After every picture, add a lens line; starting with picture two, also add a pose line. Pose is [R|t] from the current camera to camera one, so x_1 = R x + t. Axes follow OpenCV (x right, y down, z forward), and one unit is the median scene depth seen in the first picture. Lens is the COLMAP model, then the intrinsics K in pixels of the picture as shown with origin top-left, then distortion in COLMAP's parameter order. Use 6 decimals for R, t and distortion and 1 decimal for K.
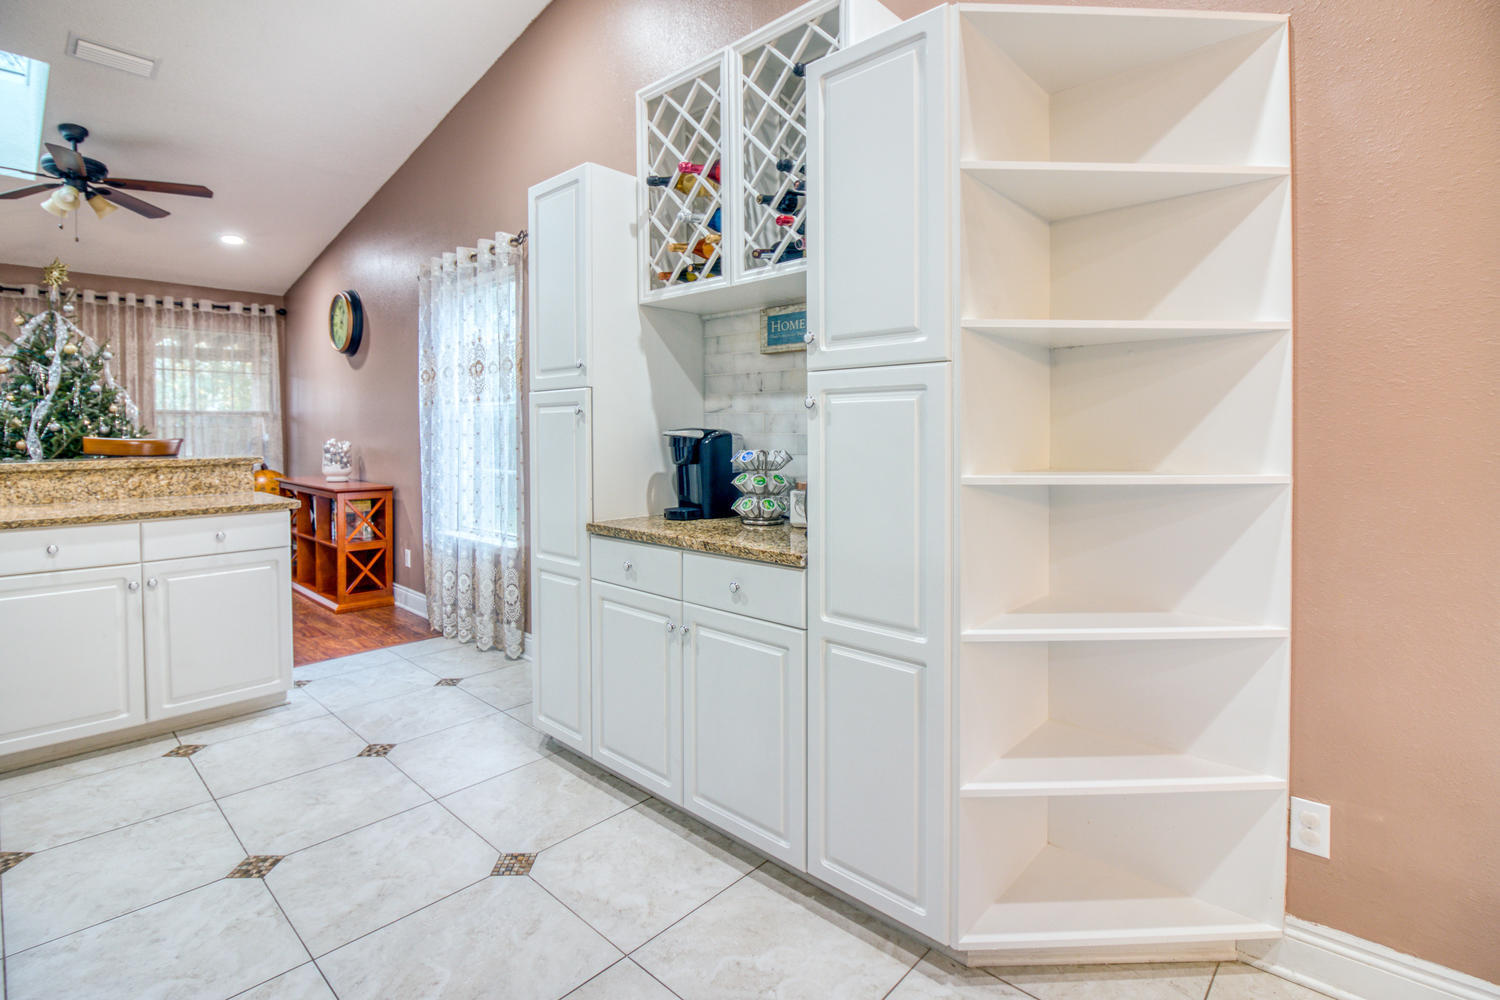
lens RADIAL K [[709.6, 0, 754.6], [0, 709.6, 440.7], [0, 0, 1]] dist [-0.007706, -0.008105]
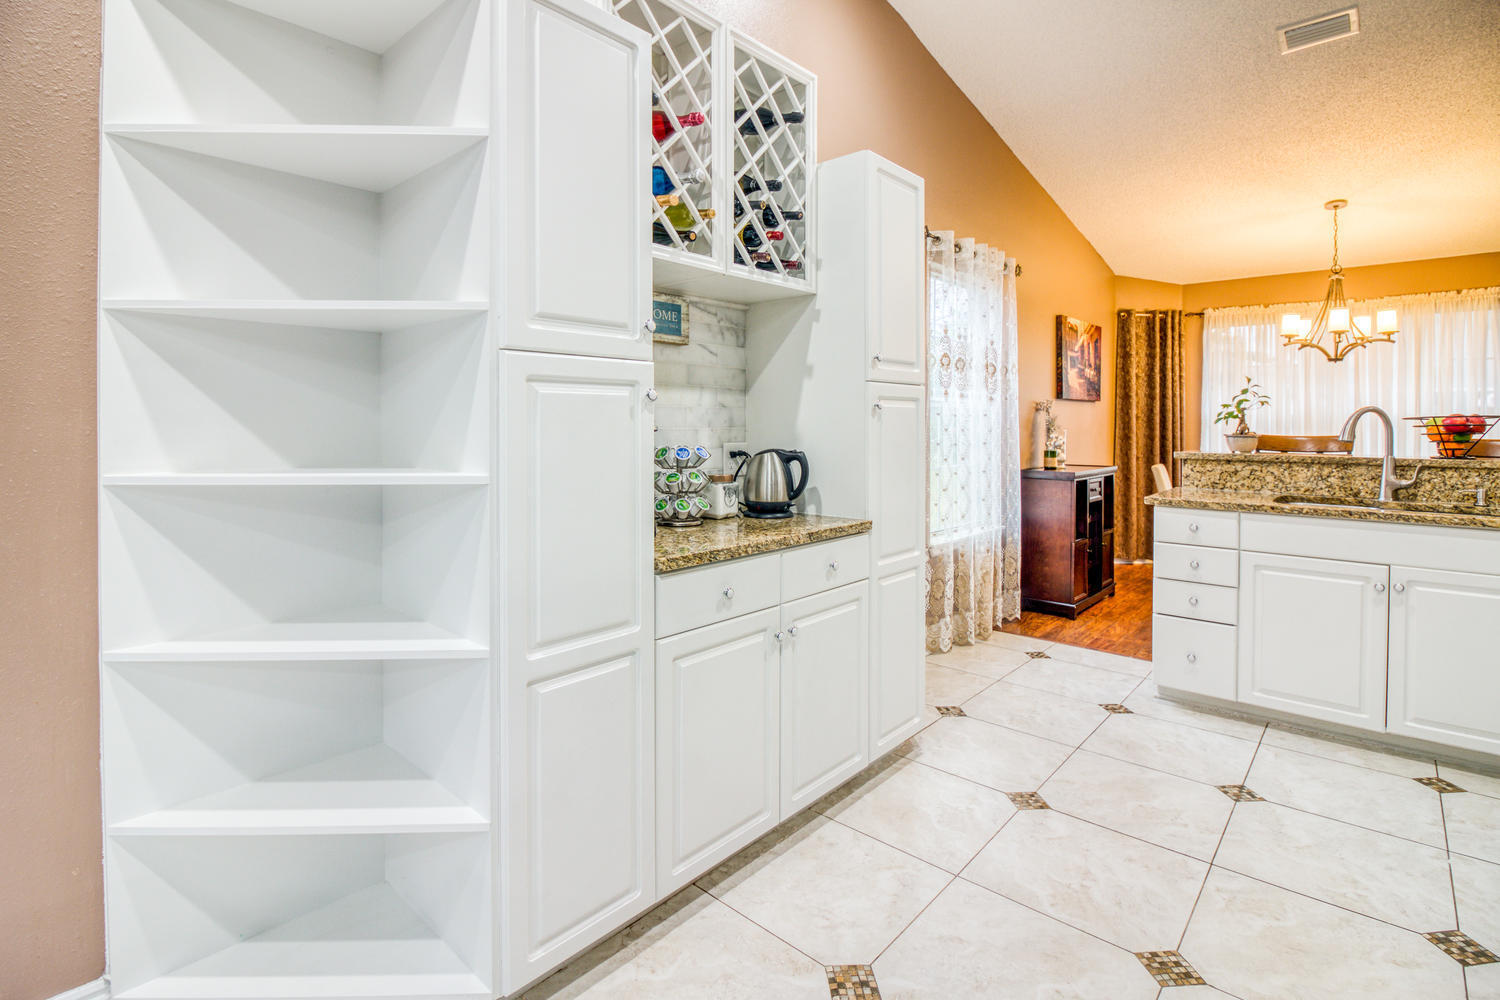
lens RADIAL K [[709.6, 0, 728.1], [0, 709.6, 426.3], [0, 0, 1]] dist [-0.007706, -0.008105]
pose [[0.004121, 0.002673, 0.999988, -0.966475], [0.013502, 0.999905, -0.002728, -0.010961], [-0.999900, 0.013513, 0.004084, 0.973734]]
